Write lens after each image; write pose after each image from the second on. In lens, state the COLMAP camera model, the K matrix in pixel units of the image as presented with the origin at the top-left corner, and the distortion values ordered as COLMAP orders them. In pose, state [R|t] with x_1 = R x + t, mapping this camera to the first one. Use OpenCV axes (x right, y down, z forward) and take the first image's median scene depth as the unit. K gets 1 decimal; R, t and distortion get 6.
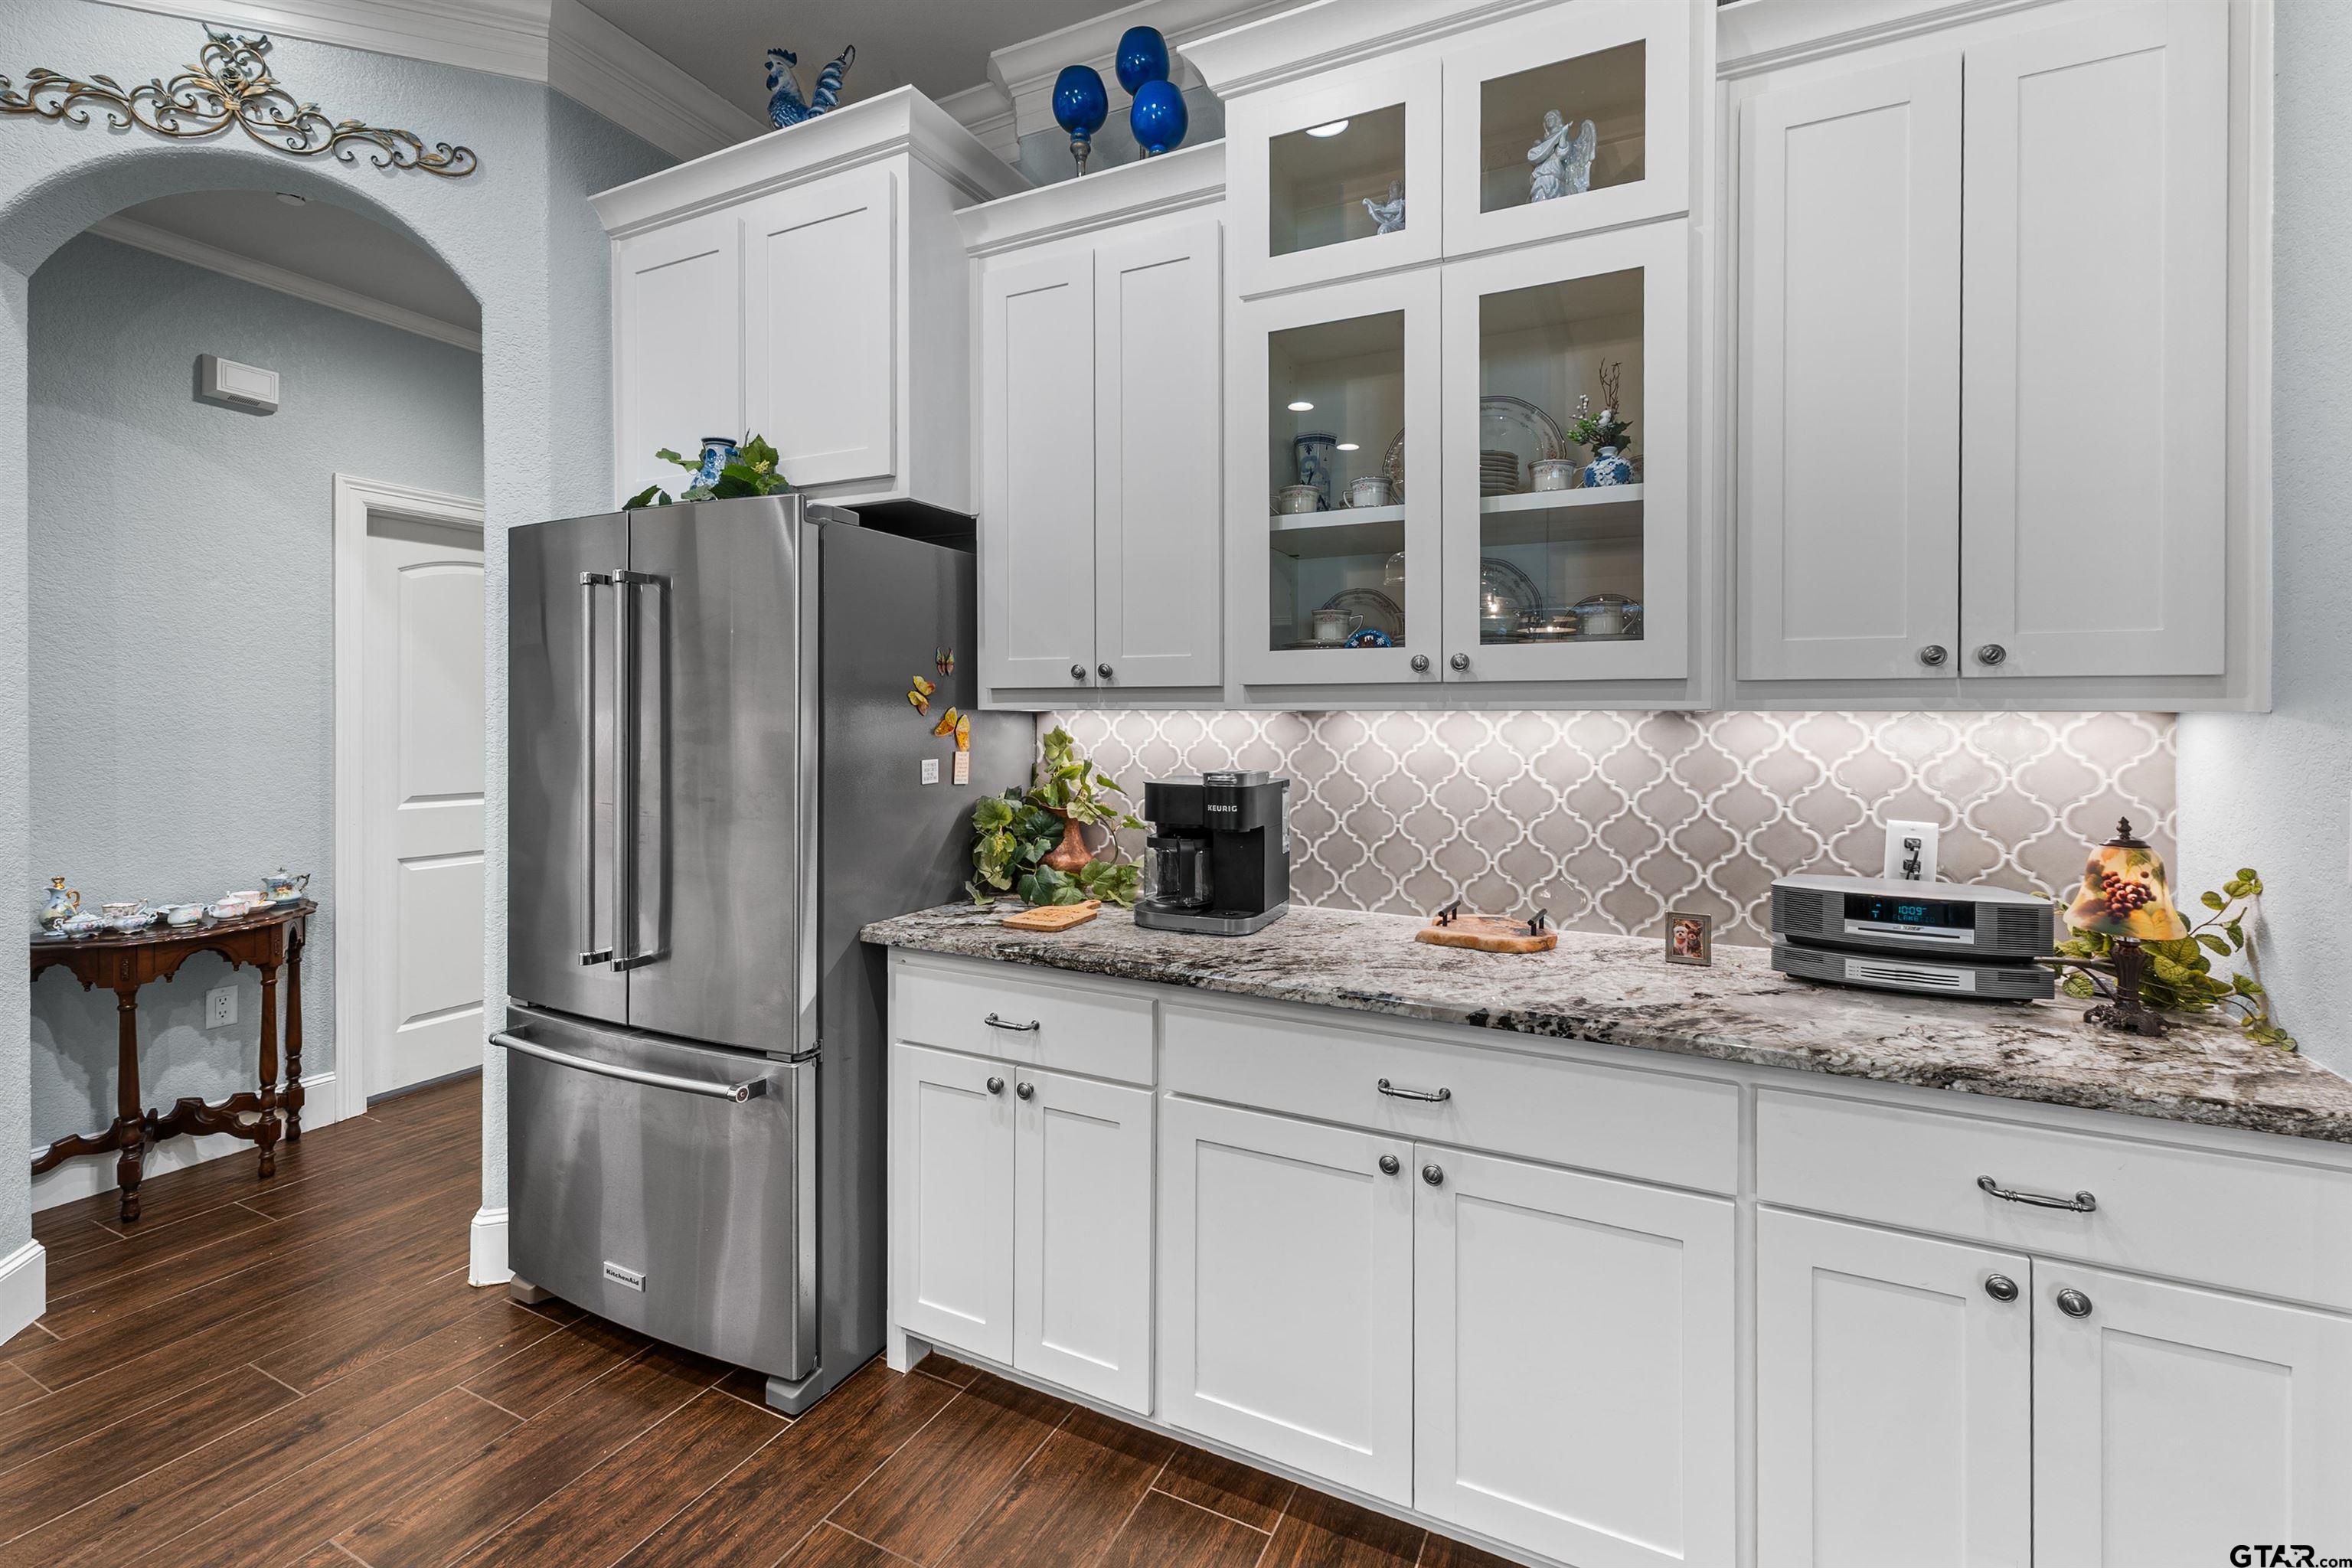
lens RADIAL K [[1015.0, 0, 1175.4], [0, 1015.0, 714.7], [0, 0, 1]] dist [0.006006, -0.000373]
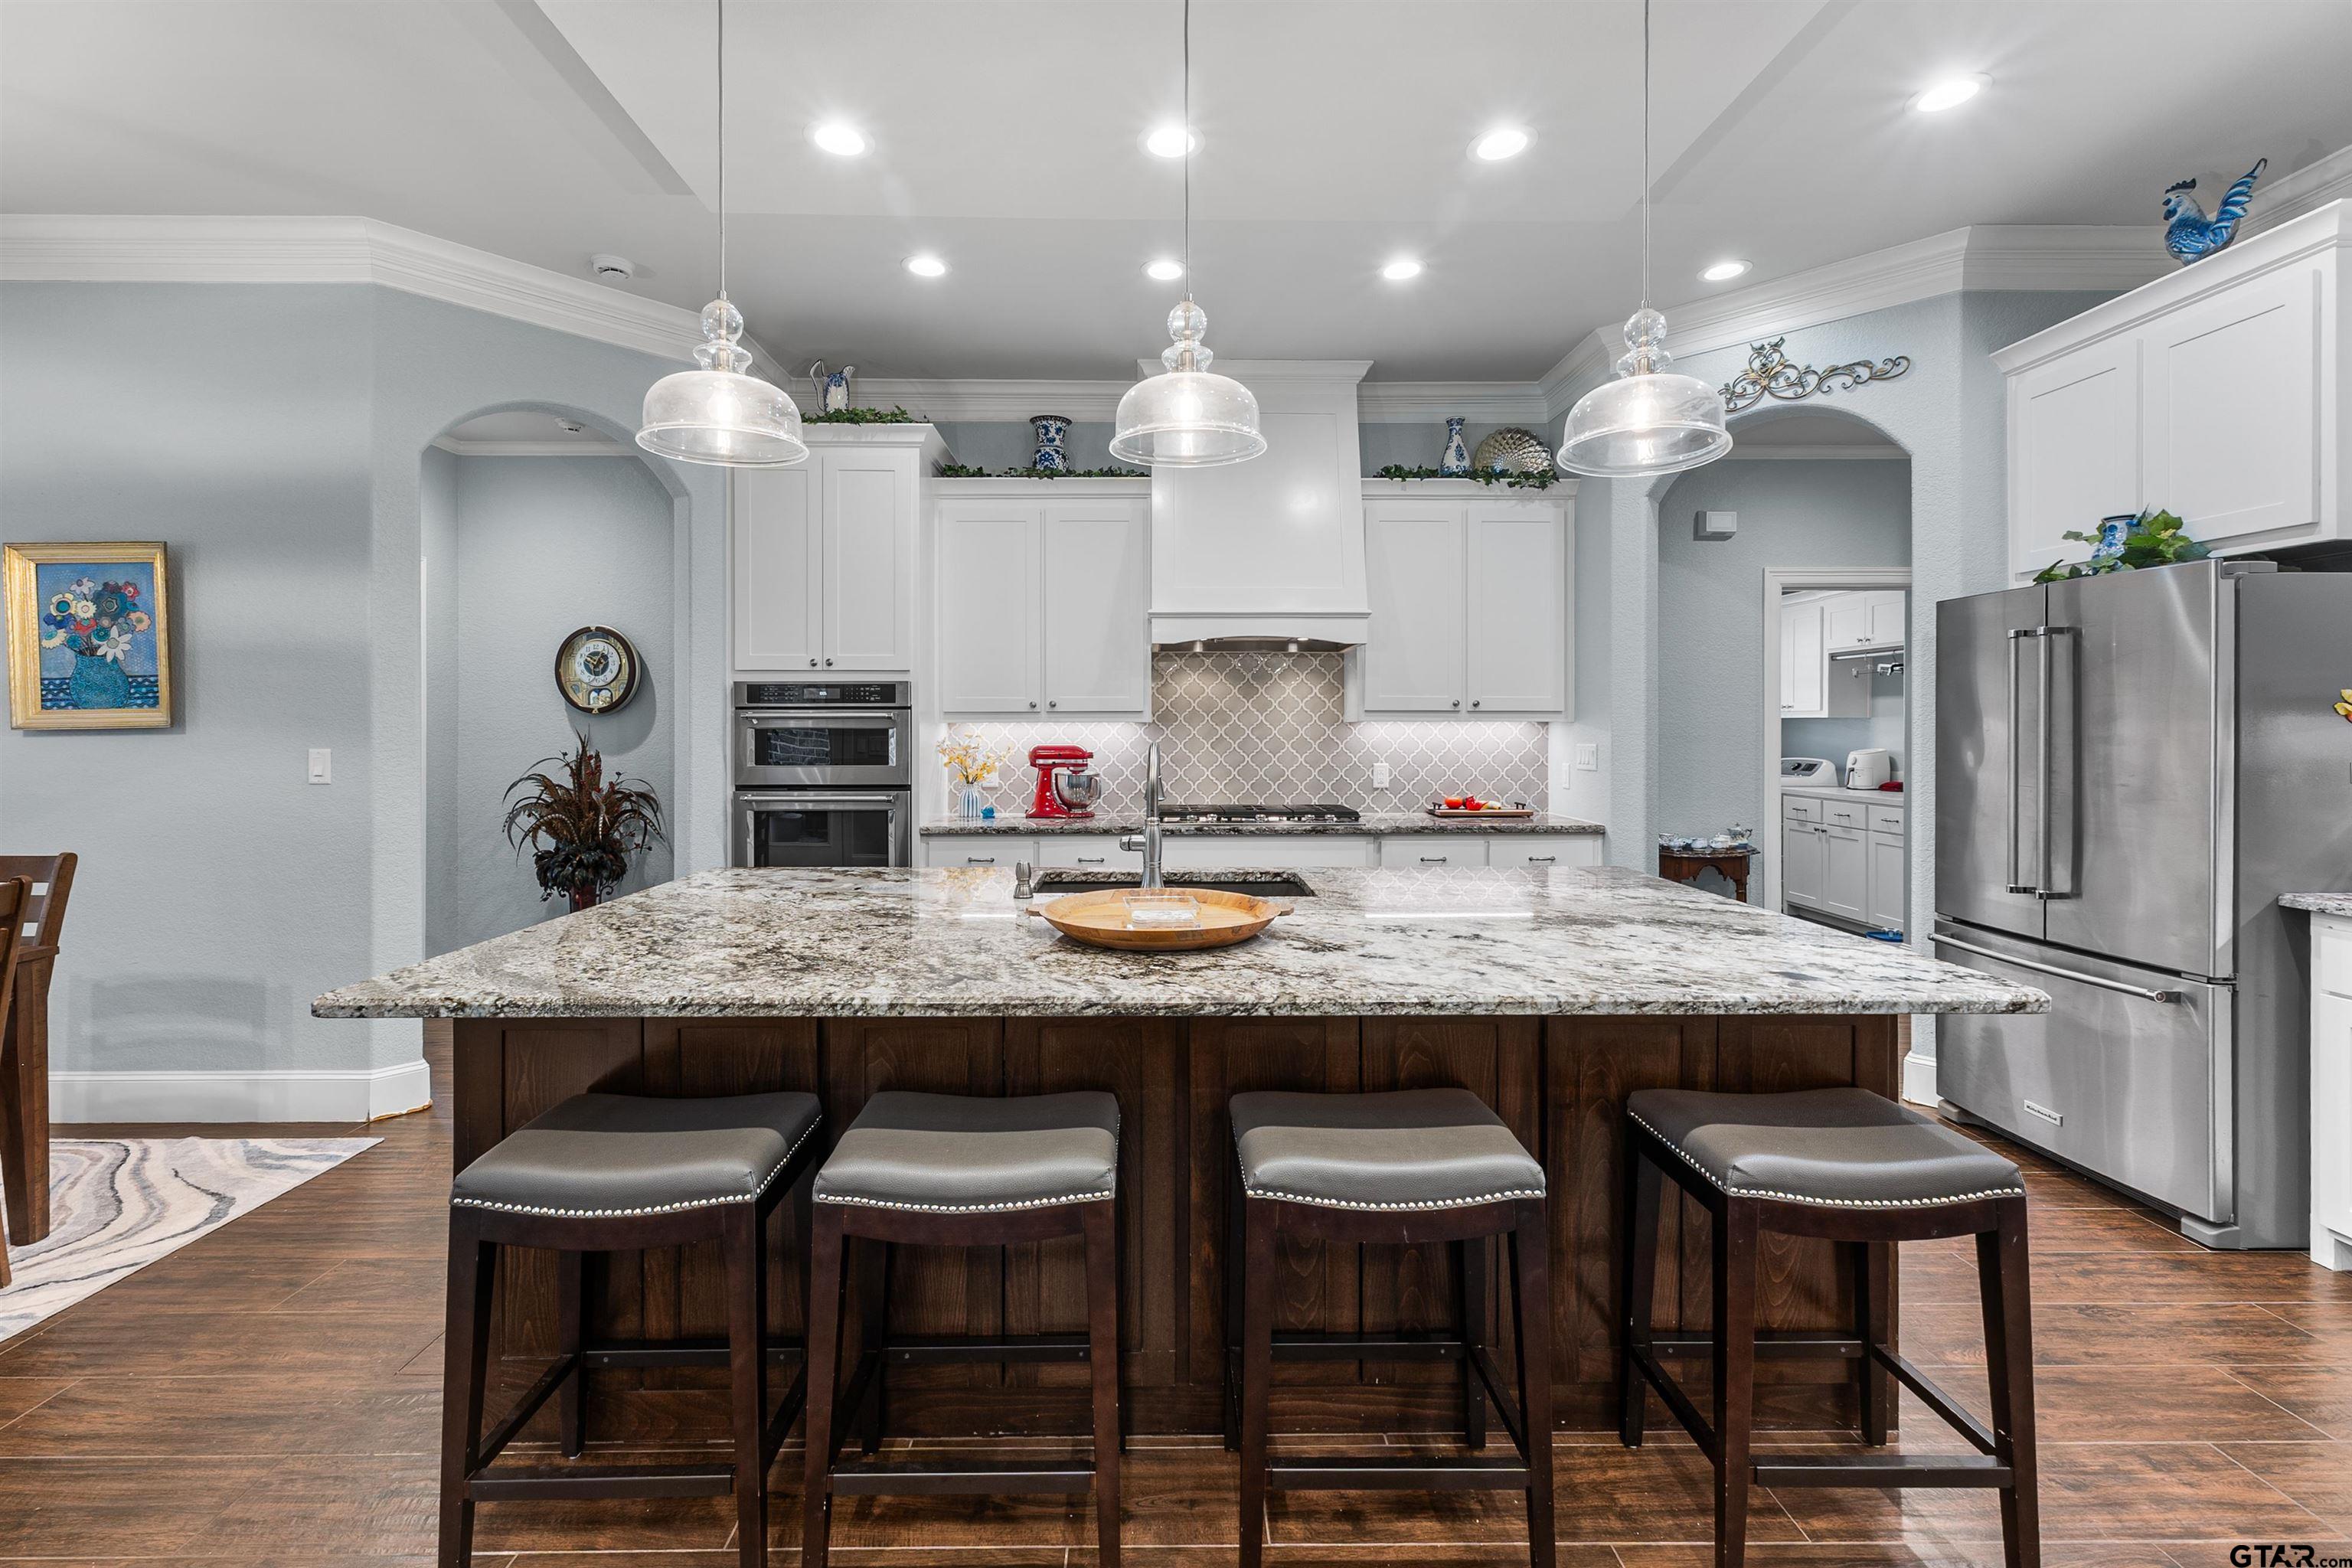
lens RADIAL K [[1015.0, 0, 1153.0], [0, 1015.0, 737.6], [0, 0, 1]] dist [0.006006, -0.000373]
pose [[0.455518, 0.002442, -0.890223, 0.169681], [0.008513, 0.999939, 0.007099, -0.002906], [0.890186, -0.010812, 0.455469, -0.766803]]
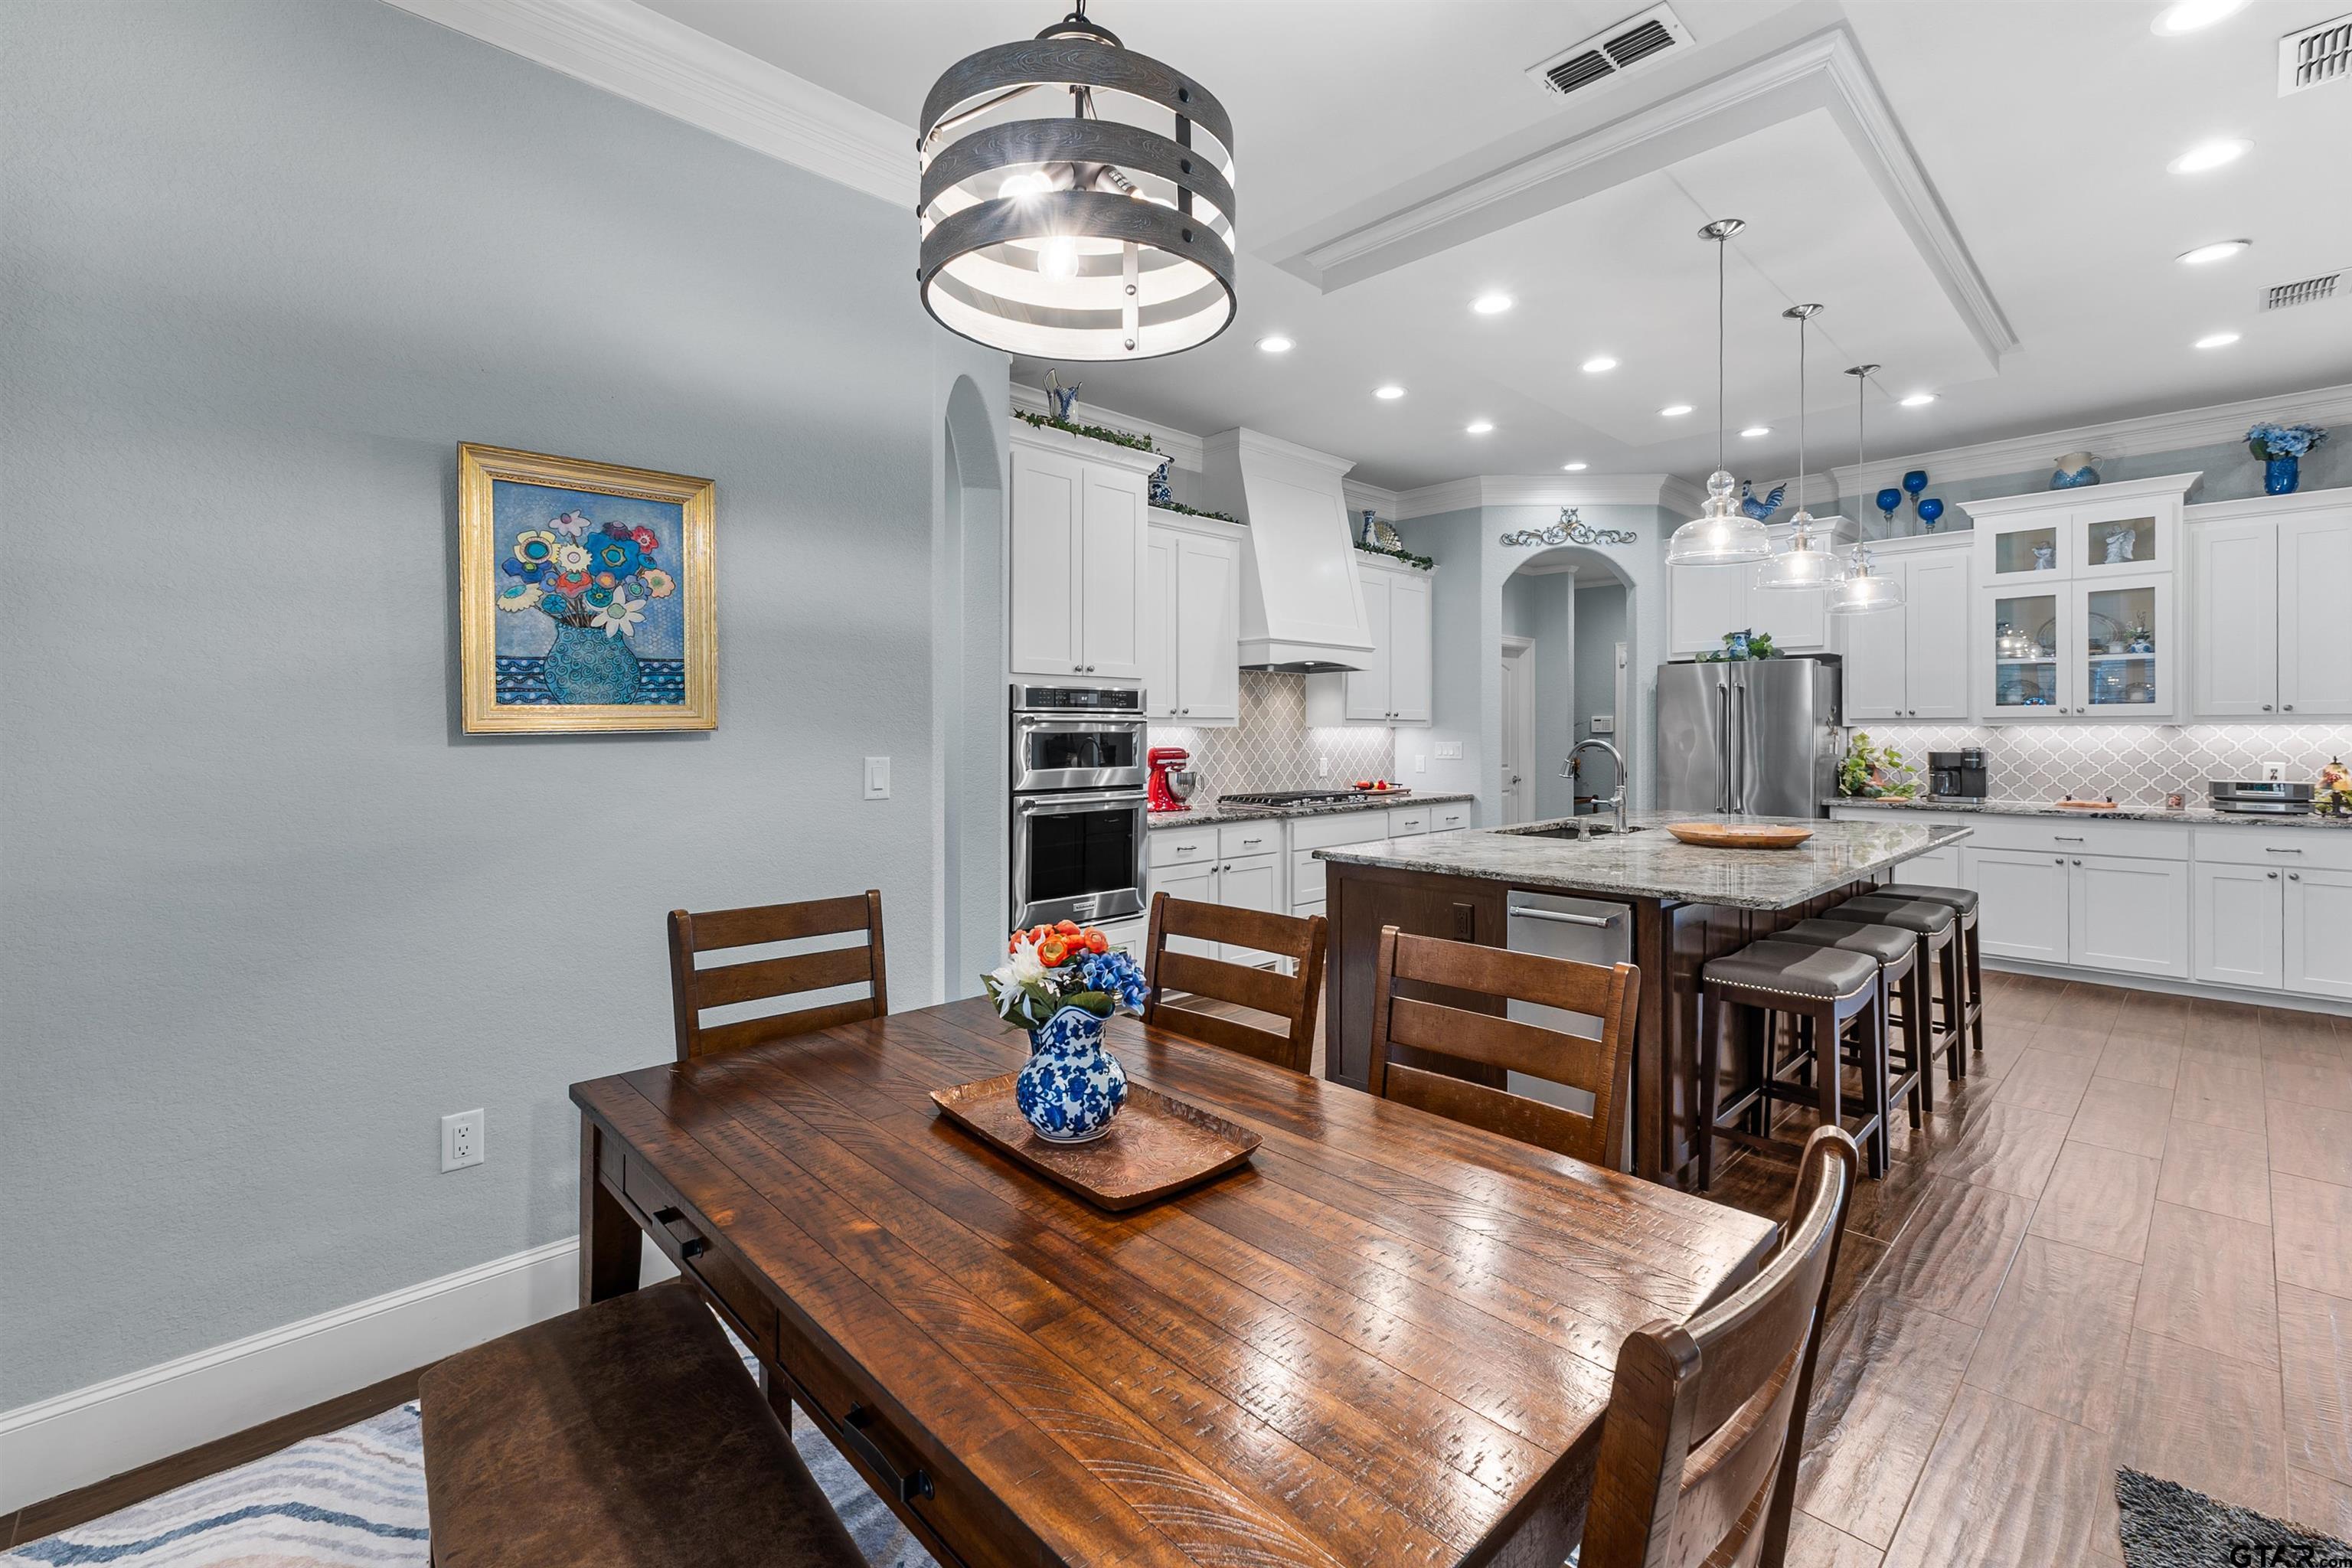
lens RADIAL K [[1015.0, 0, 1181.0], [0, 1015.0, 732.9], [0, 0, 1]] dist [0.006006, -0.000373]
pose [[0.941993, -0.007430, -0.335549, -1.016034], [0.009573, 0.999943, 0.004734, -0.018676], [0.335495, -0.007672, 0.942011, -2.296994]]
